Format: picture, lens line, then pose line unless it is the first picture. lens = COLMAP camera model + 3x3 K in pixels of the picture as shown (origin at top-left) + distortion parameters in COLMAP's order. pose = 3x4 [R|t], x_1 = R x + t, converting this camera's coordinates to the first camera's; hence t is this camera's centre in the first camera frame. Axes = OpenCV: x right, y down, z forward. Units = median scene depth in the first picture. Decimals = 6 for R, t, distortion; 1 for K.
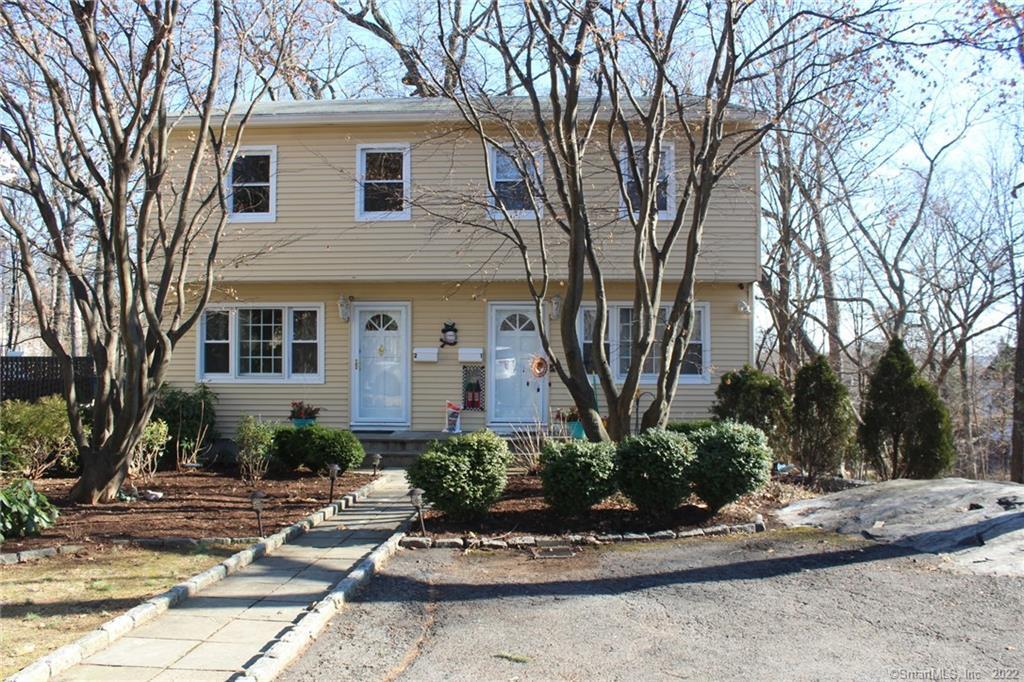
lens RADIAL K [[850.0, 0, 512.0], [0, 850.0, 341.0], [0, 0, 1]] dist [-0.141926, 0.009866]
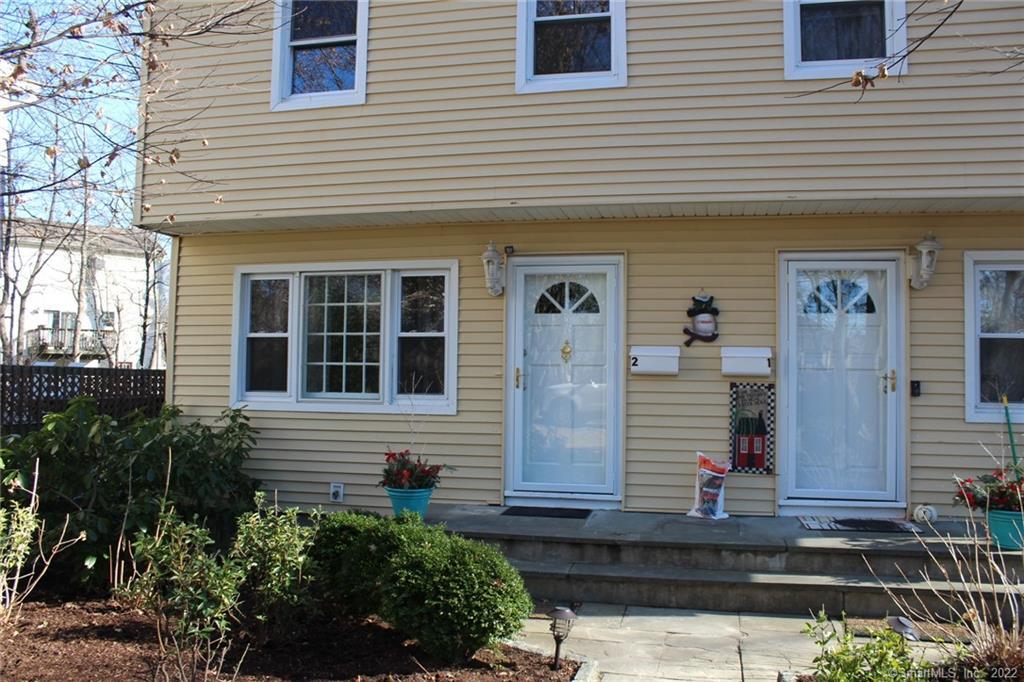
lens RADIAL K [[850.0, 0, 512.0], [0, 850.0, 341.0], [0, 0, 1]] dist [-0.141926, 0.009866]
pose [[0.980951, 0.001722, -0.194245, -0.087175], [-0.008476, 0.999388, -0.033947, 0.022535], [0.194068, 0.034947, 0.980365, 0.491746]]
